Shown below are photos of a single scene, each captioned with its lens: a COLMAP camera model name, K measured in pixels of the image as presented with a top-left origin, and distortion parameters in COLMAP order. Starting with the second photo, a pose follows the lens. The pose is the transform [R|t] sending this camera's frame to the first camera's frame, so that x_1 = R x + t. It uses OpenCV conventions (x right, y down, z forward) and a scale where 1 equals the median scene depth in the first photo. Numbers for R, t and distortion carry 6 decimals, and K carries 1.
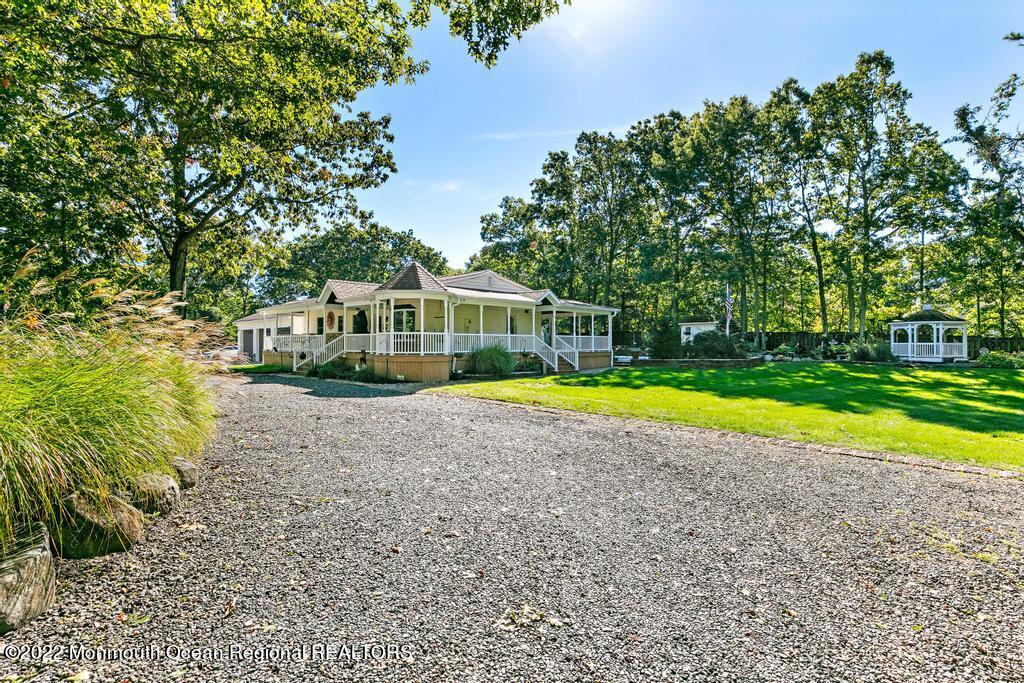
lens RADIAL K [[521.0, 0, 512.0], [0, 521.0, 341.5], [0, 0, 1]] dist [0.019867, -0.007906]
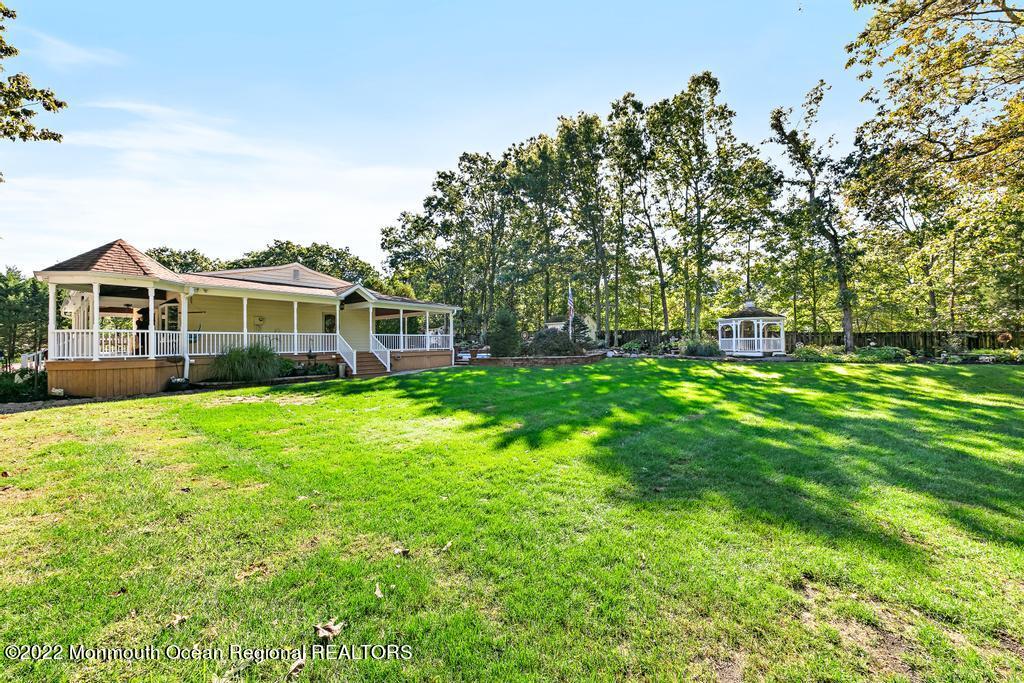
lens RADIAL K [[381.7, 0, 513.7], [0, 381.7, 340.6], [0, 0, 1]] dist [0.000118, -0.000065]
pose [[0.996470, -0.010536, 0.083283, 0.226003], [0.010655, 0.999943, -0.000988, 0.003095], [-0.083267, 0.001871, 0.996525, 0.245529]]
